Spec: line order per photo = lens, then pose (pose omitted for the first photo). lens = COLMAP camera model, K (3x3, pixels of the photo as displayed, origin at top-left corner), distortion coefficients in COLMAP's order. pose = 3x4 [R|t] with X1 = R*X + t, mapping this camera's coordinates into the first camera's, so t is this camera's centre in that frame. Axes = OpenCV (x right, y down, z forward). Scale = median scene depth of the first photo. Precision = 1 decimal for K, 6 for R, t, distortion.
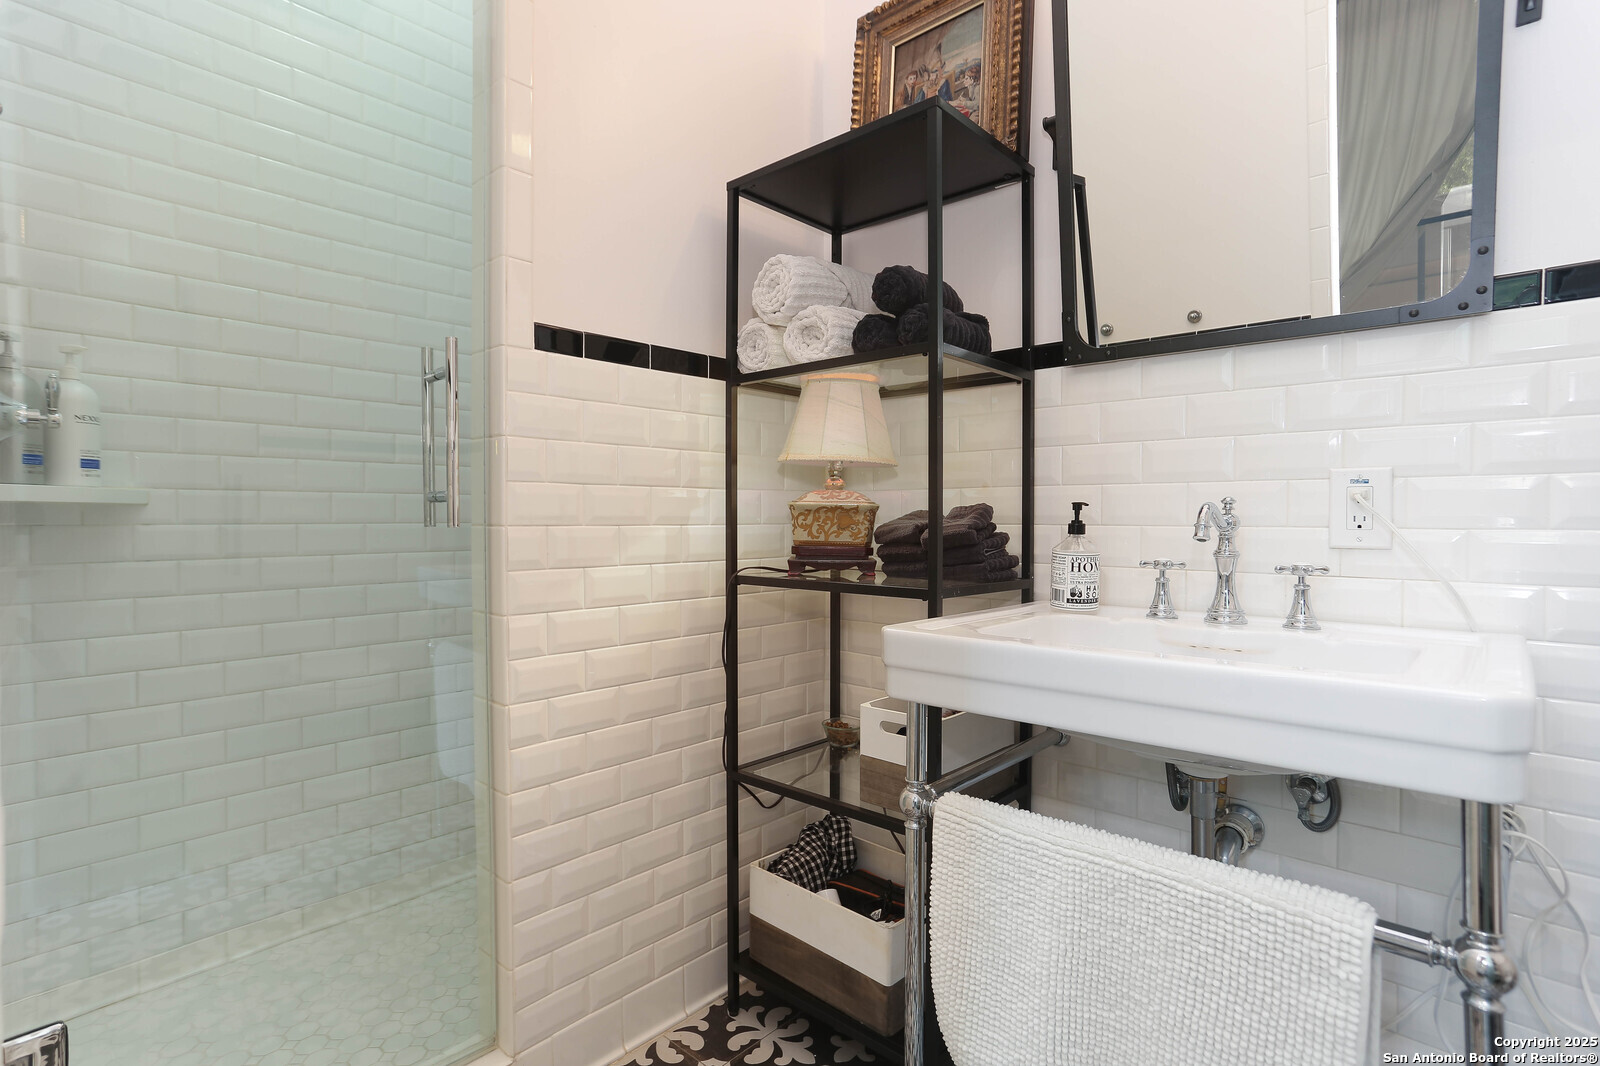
lens RADIAL K [[786.5, 0, 800.0], [0, 786.5, 533.0], [0, 0, 1]] dist [-0.022559, 0.000047]
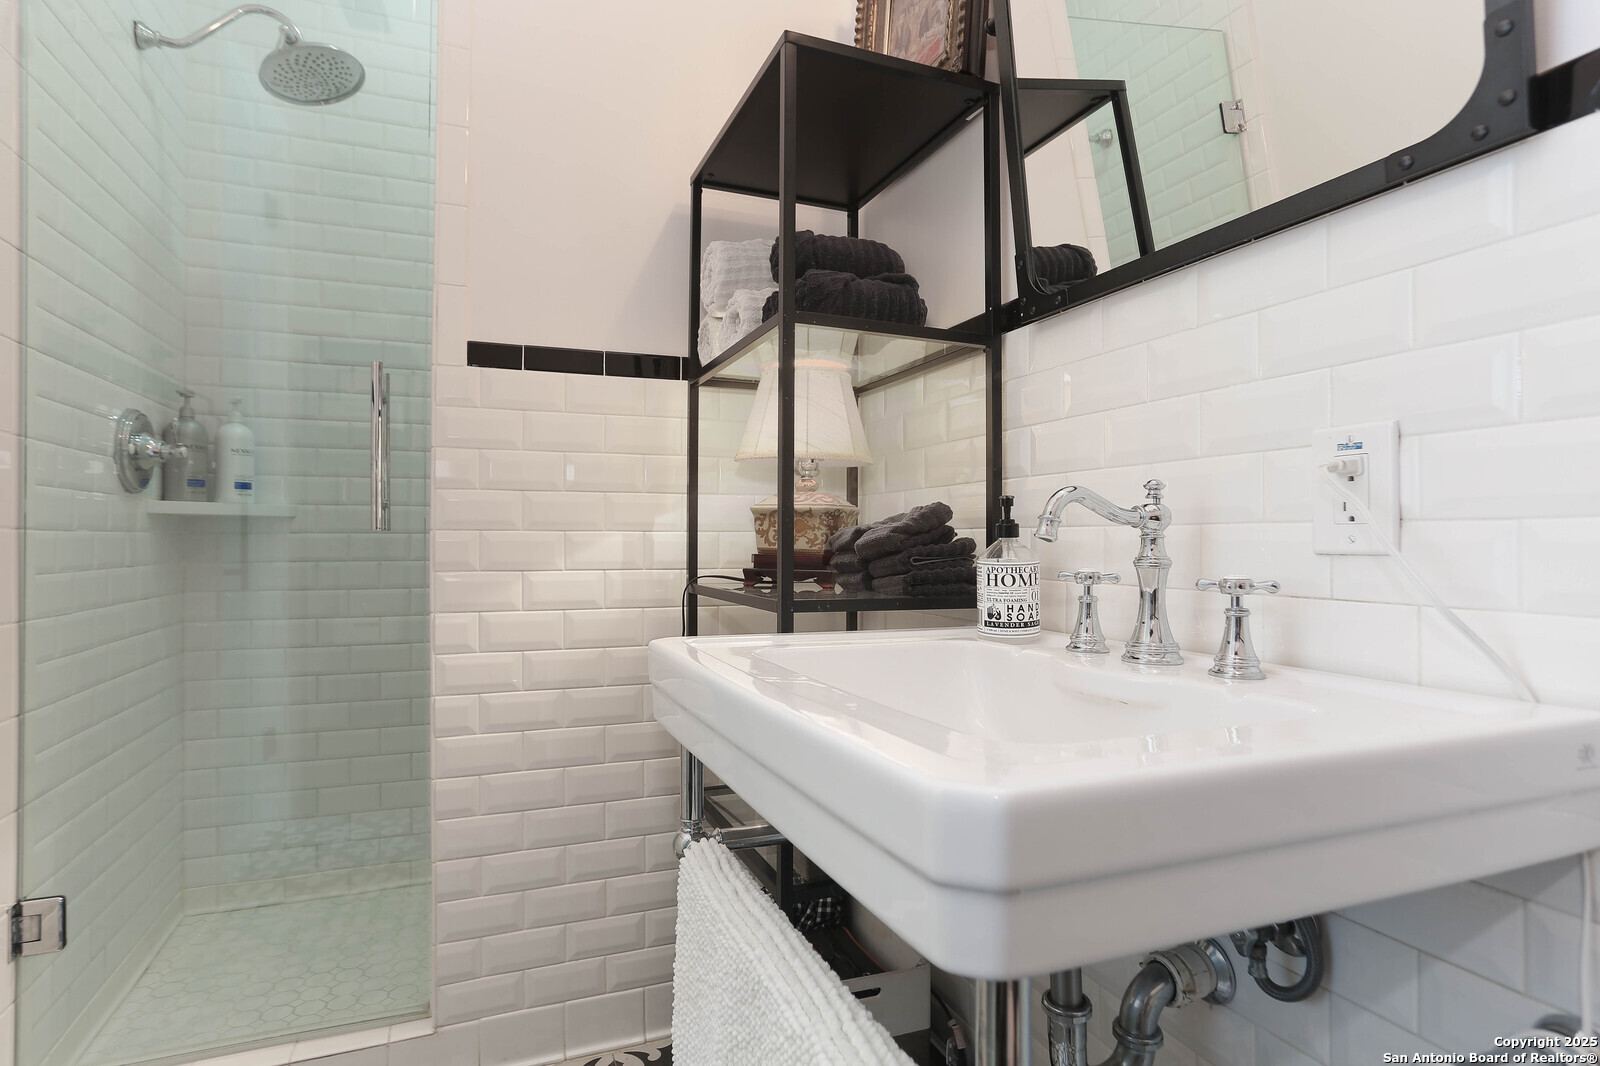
lens RADIAL K [[801.1, 0, 800.0], [0, 801.1, 533.0], [0, 0, 1]] dist [-0.016614, -0.015295]
pose [[0.901430, -0.005476, -0.432891, 0.484984], [-0.006912, 0.999610, -0.027039, 0.018753], [0.432870, 0.027366, 0.901041, 0.195284]]
